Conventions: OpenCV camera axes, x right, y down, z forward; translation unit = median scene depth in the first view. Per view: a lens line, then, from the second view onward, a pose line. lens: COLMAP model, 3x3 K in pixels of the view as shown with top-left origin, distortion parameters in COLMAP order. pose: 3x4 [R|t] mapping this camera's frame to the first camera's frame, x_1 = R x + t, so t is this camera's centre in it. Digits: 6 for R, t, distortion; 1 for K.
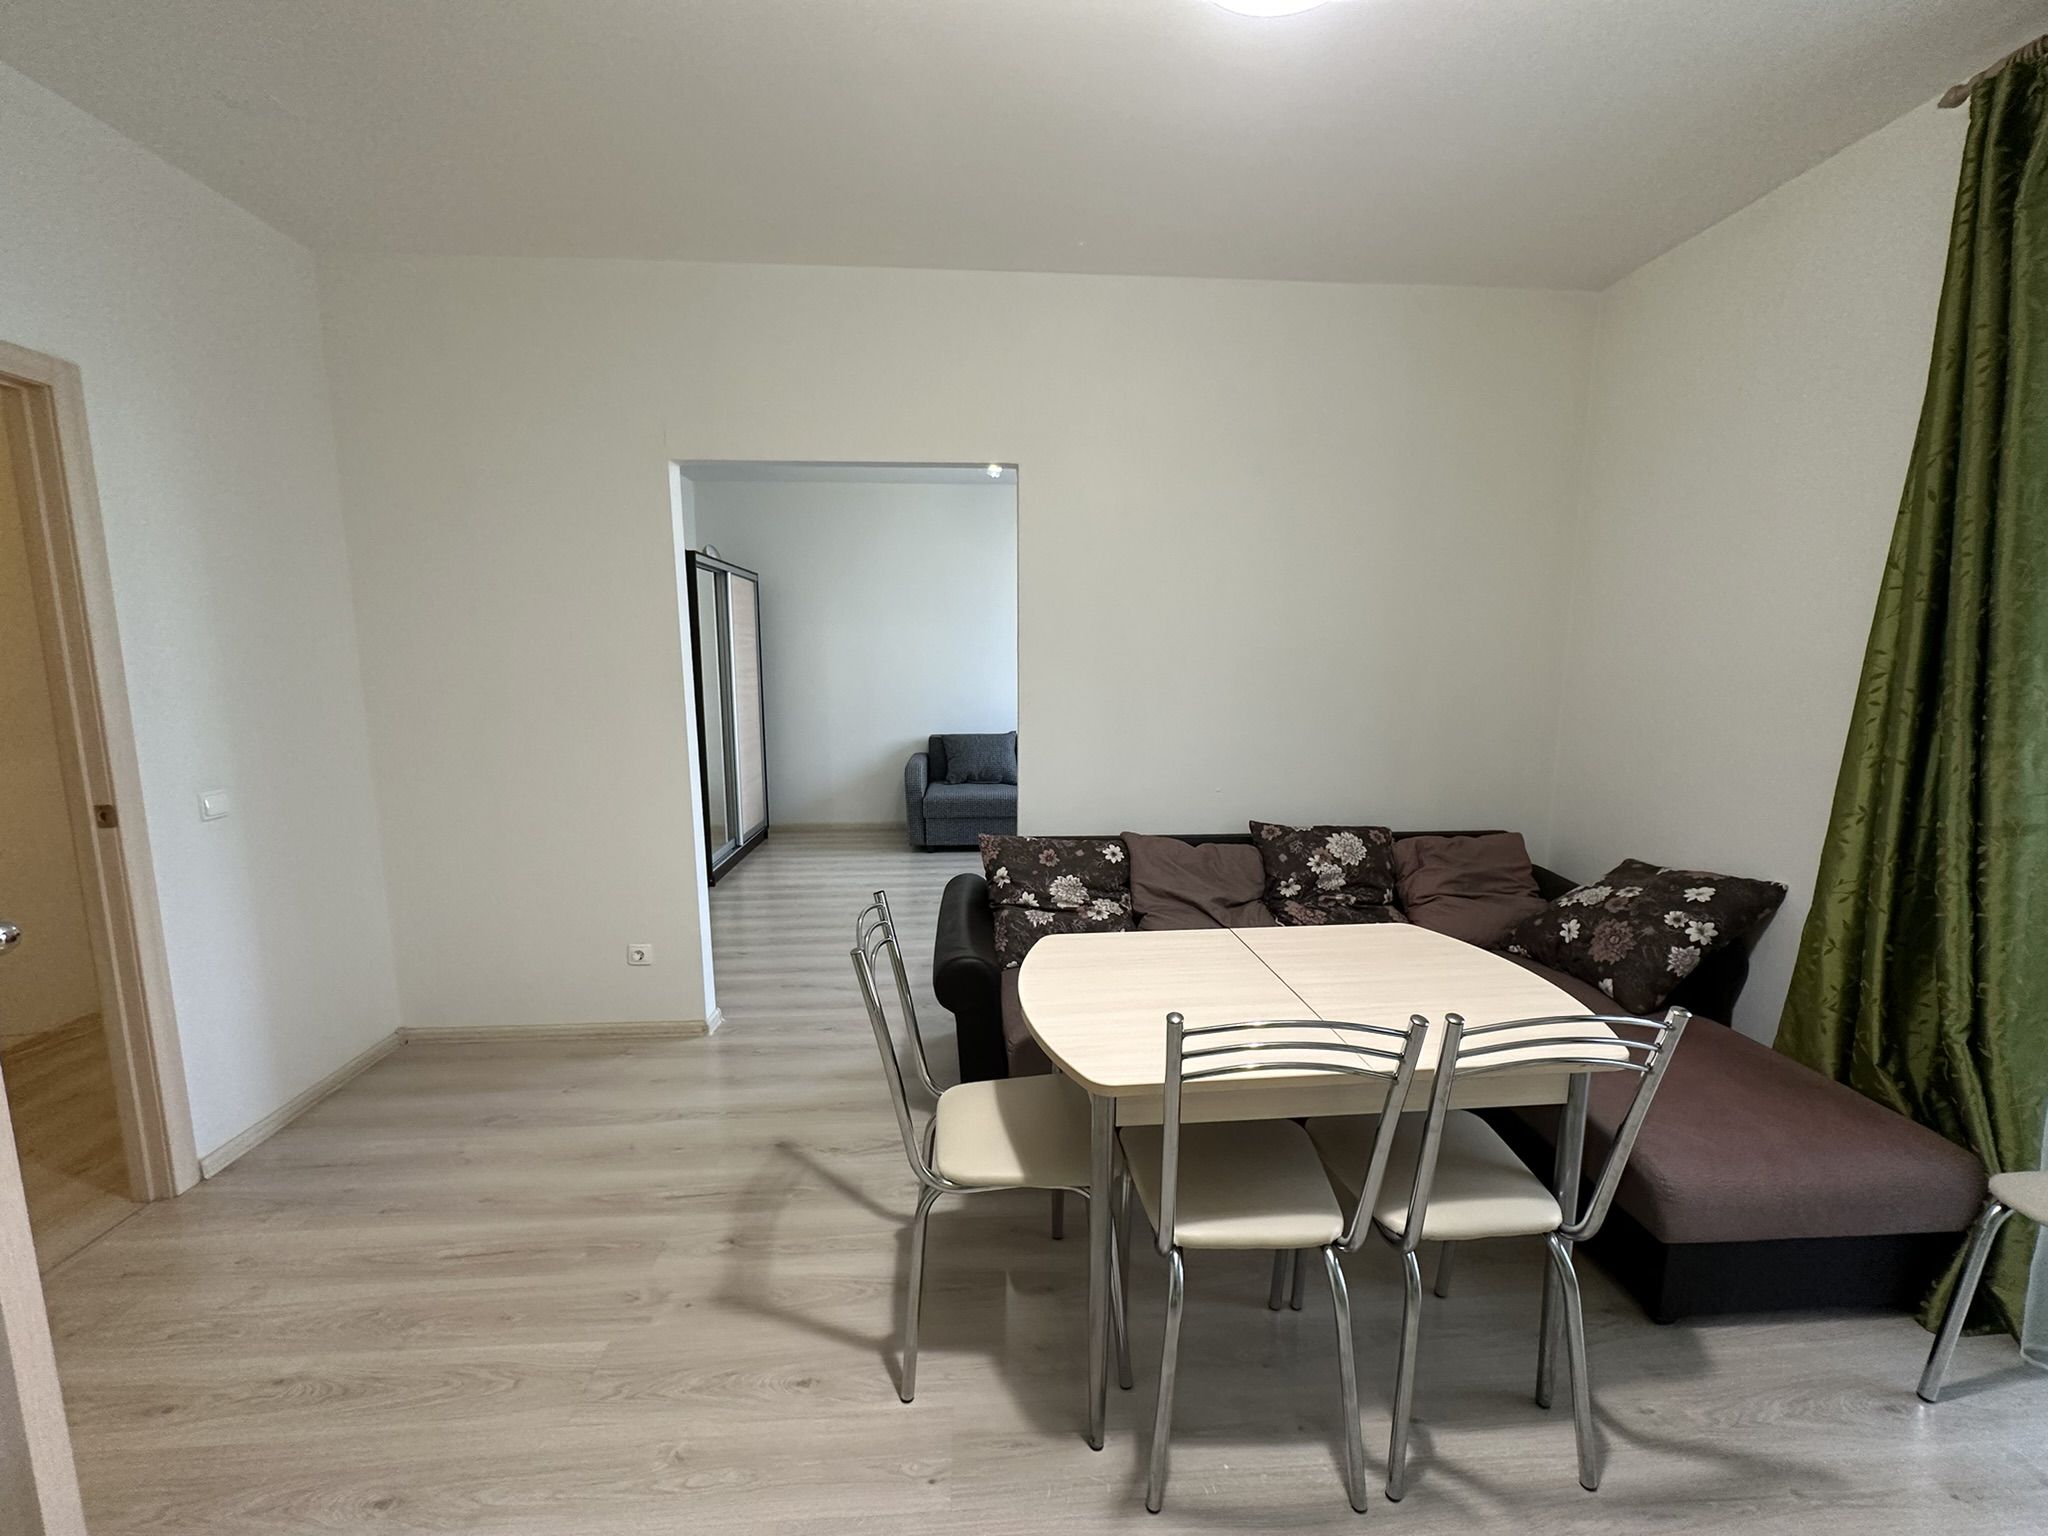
lens RADIAL K [[820.5, 0, 1024.0], [0, 820.5, 768.0], [0, 0, 1]] dist [-0.000772, -0.000145]
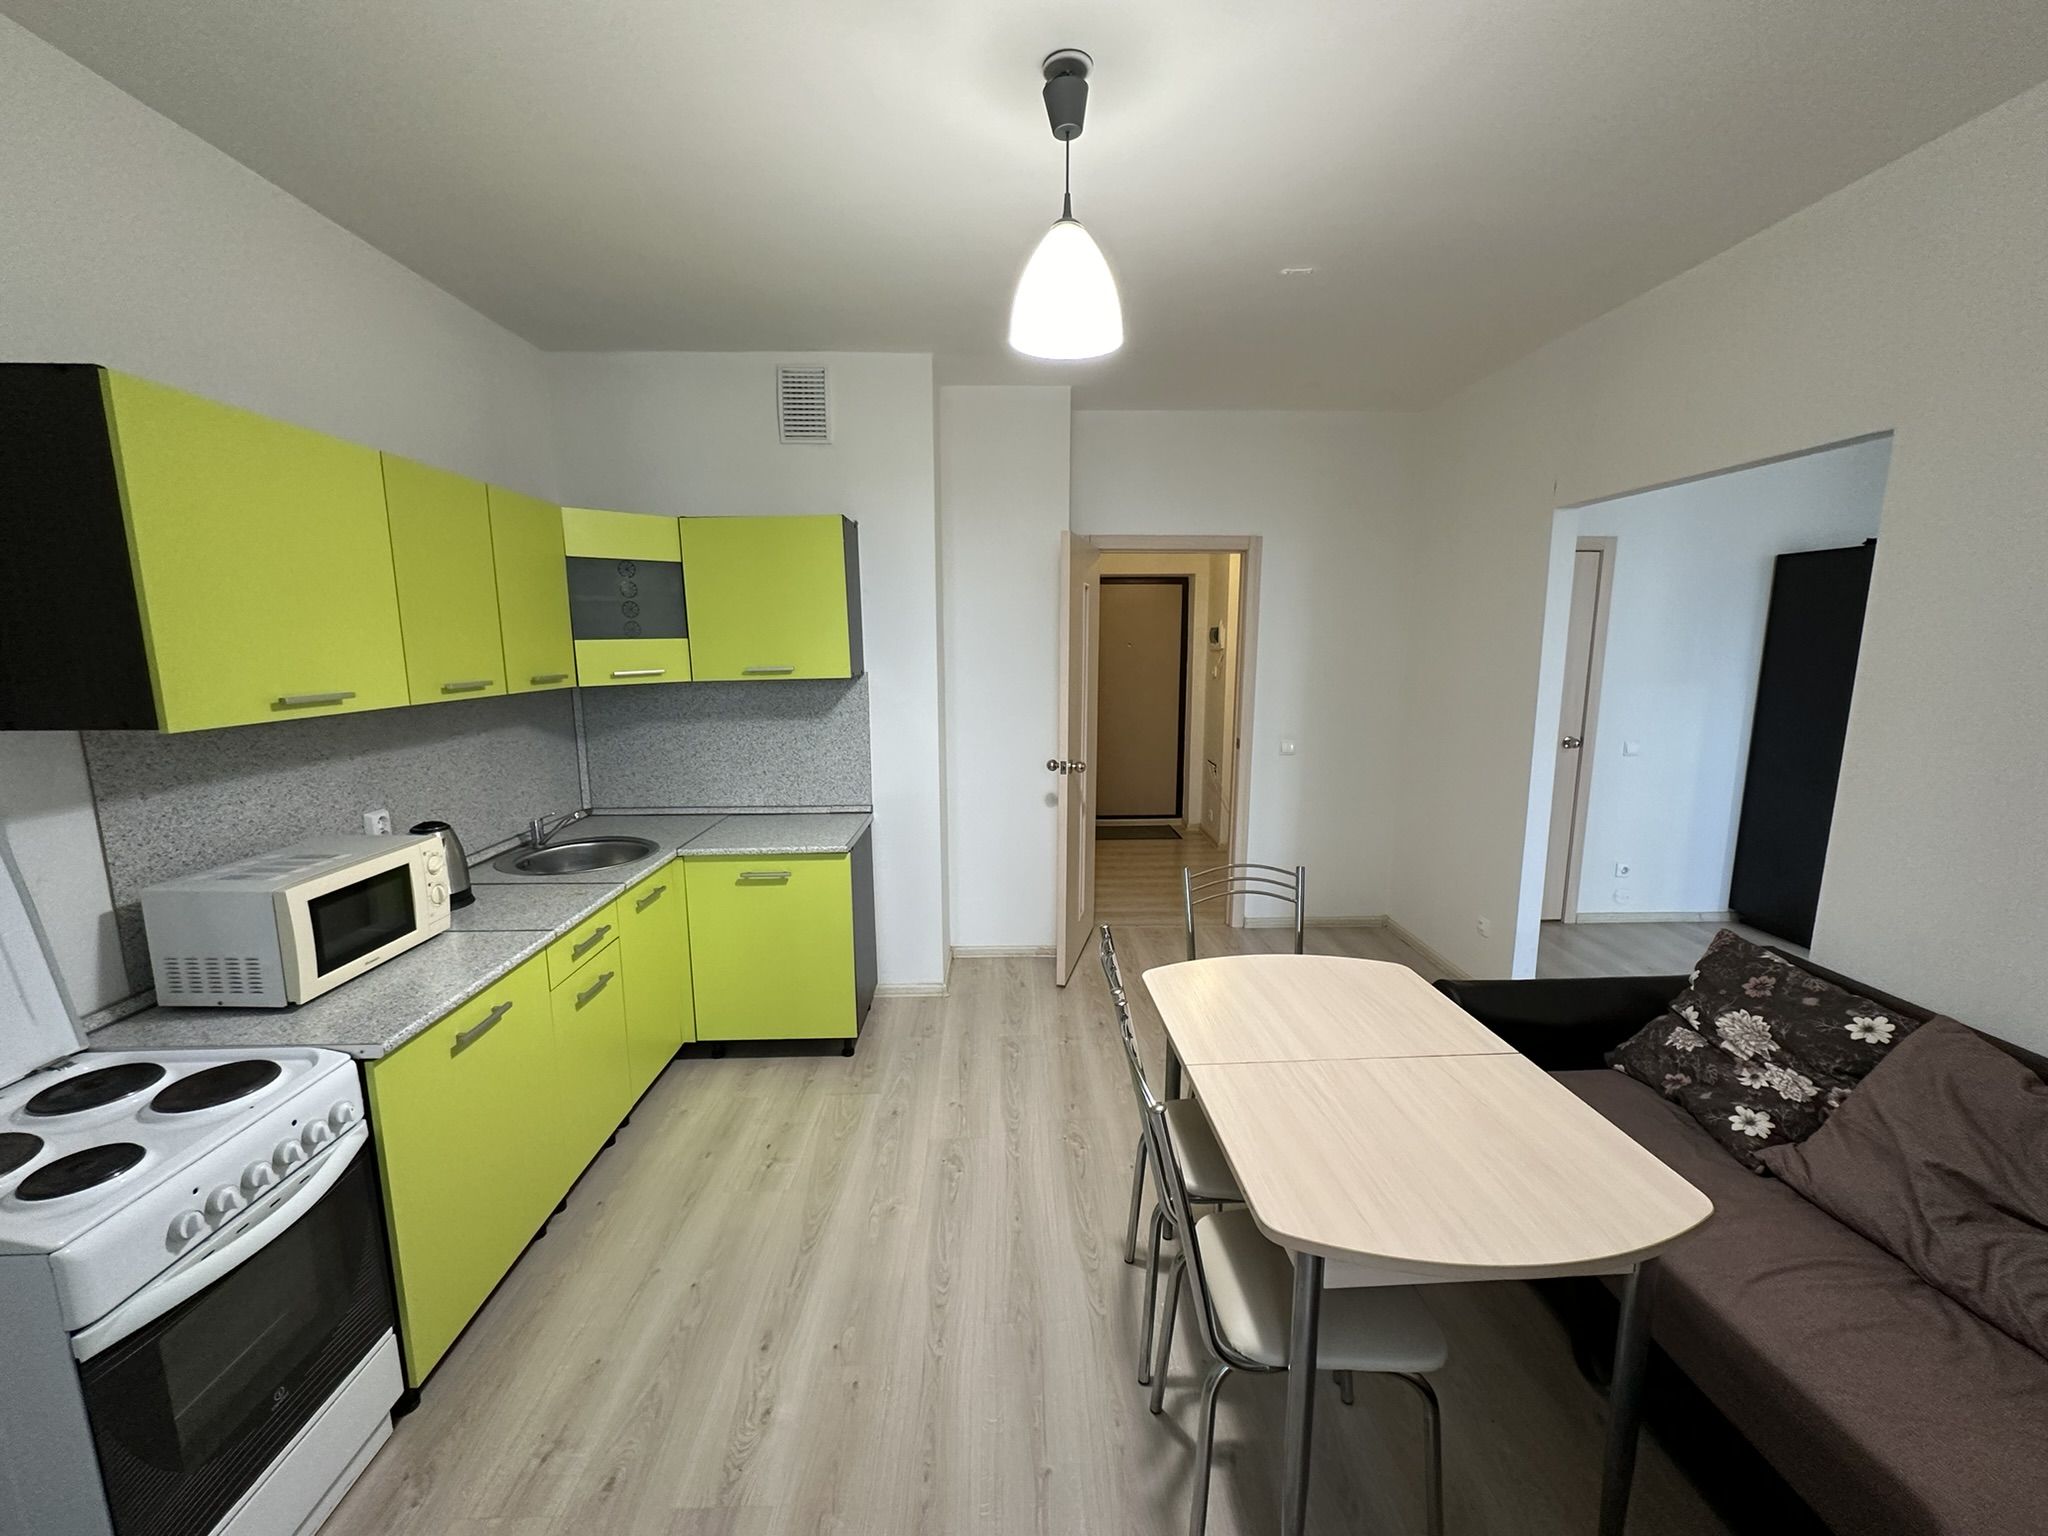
lens RADIAL K [[817.5, 0, 1029.8], [0, 817.5, 769.4], [0, 0, 1]] dist [-0.002875, -0.000105]
pose [[-0.027359, 0.163147, -0.986222, 0.742869], [-0.136578, 0.976730, 0.165366, -0.111850], [0.990251, 0.139221, -0.004440, 0.336767]]
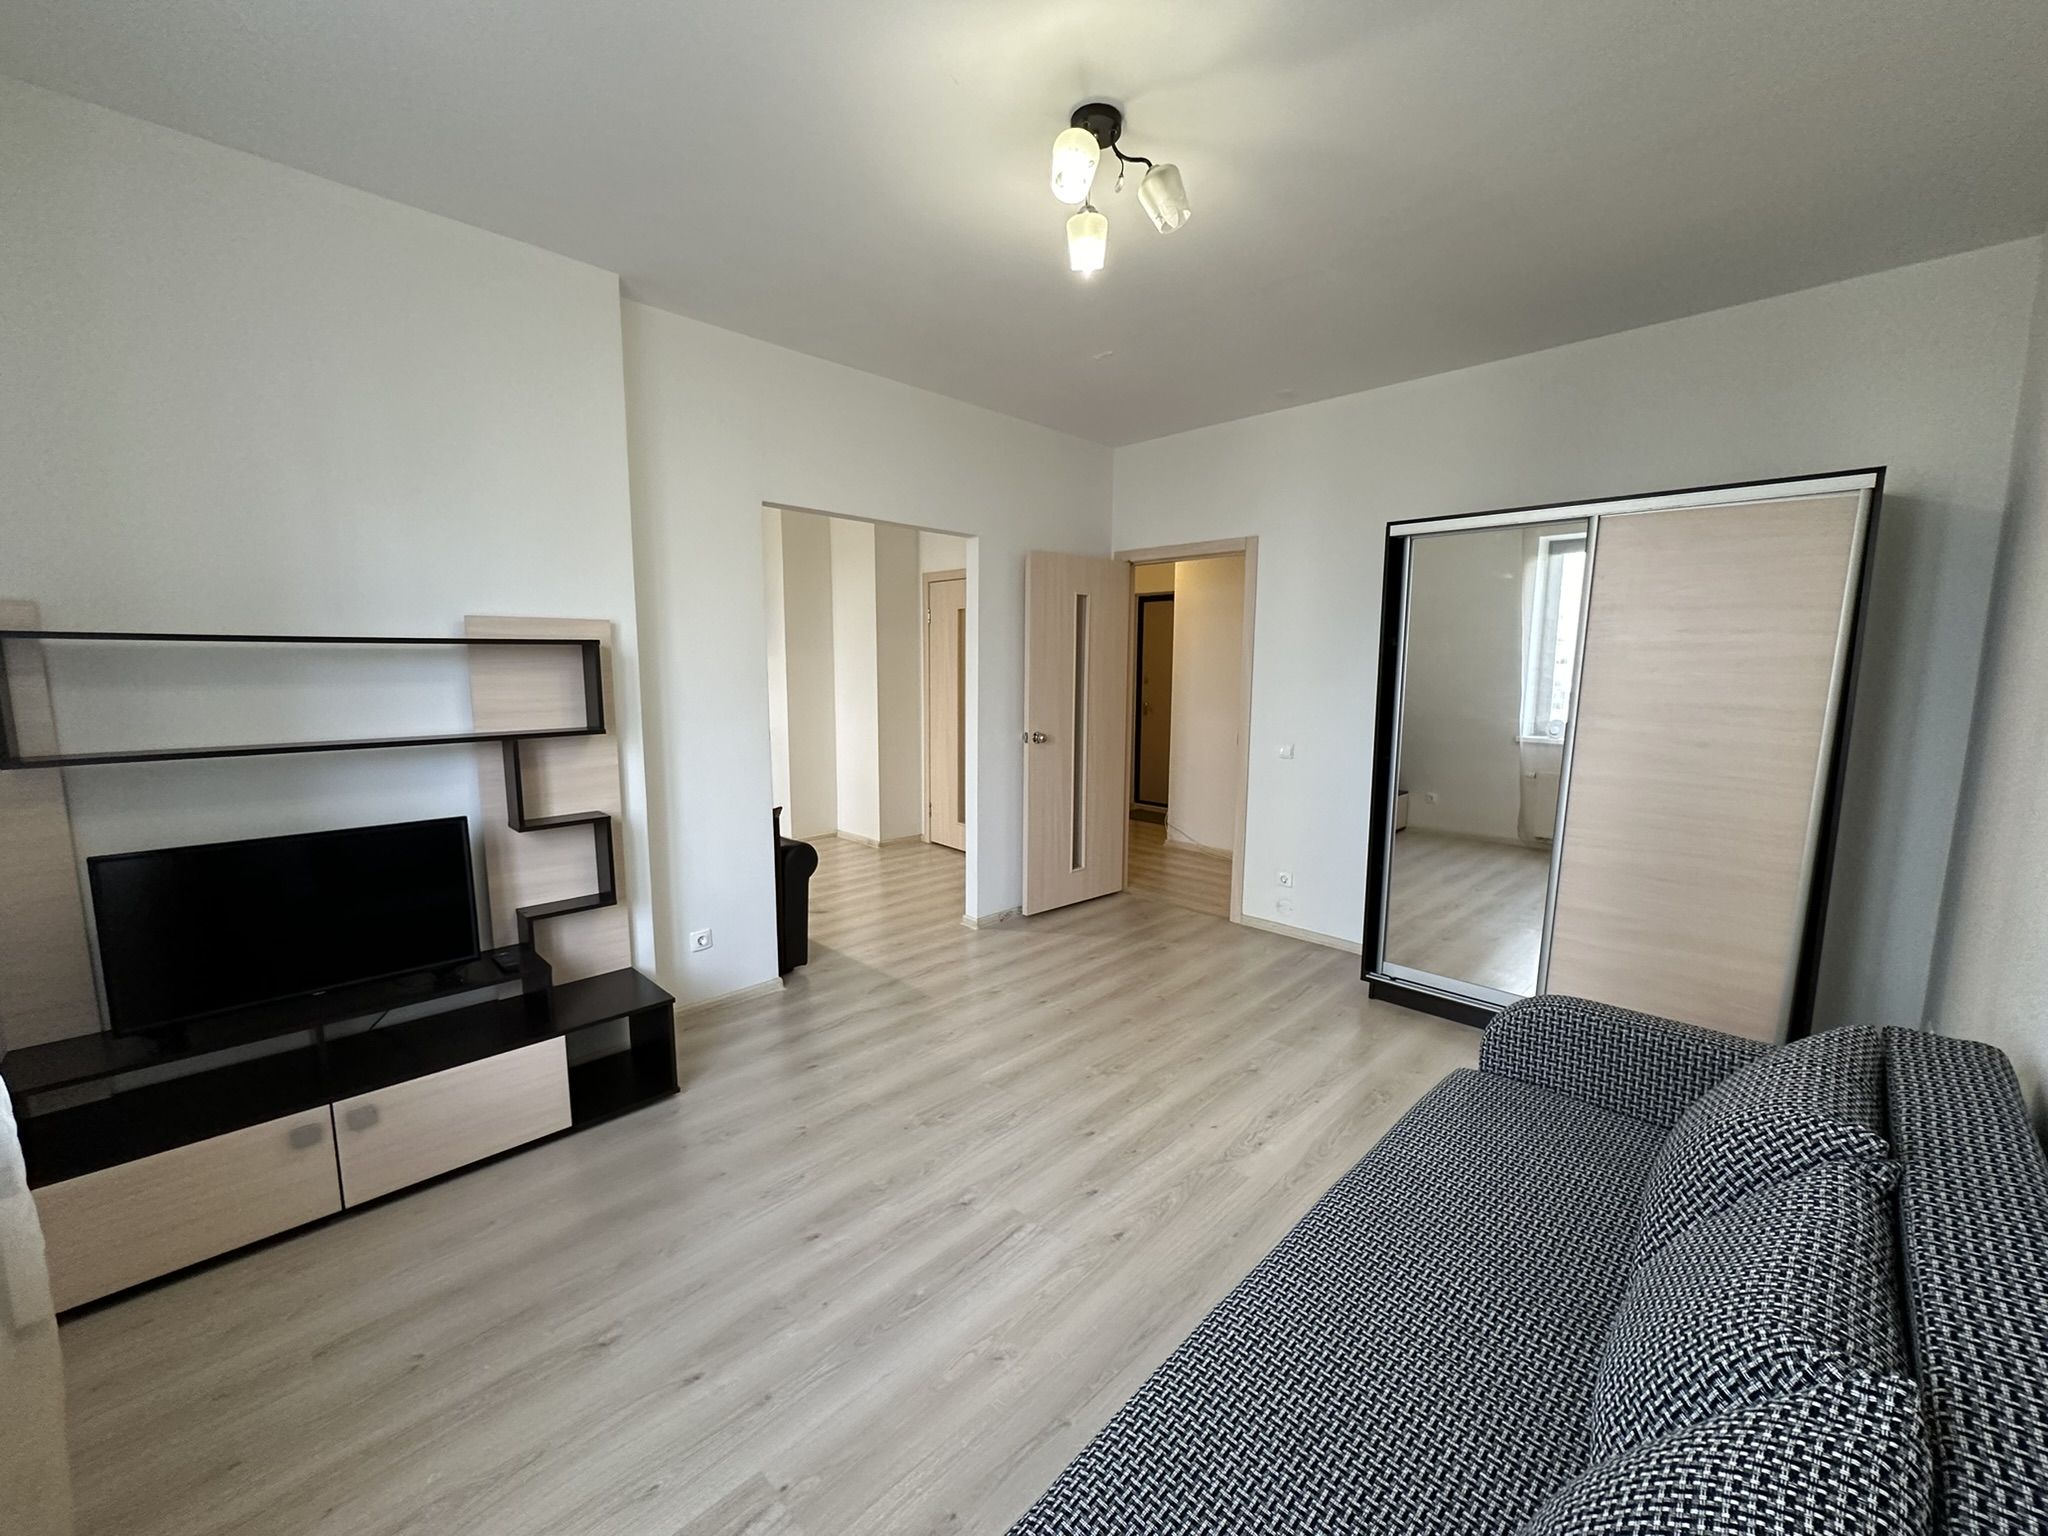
lens RADIAL K [[820.5, 0, 1024.0], [0, 820.5, 768.0], [0, 0, 1]] dist [-0.000772, -0.000145]
pose [[-0.751278, 0.080492, -0.655059, 0.513782], [-0.097361, 0.968159, 0.230626, -0.319887], [0.652765, 0.237041, -0.719520, 2.235898]]
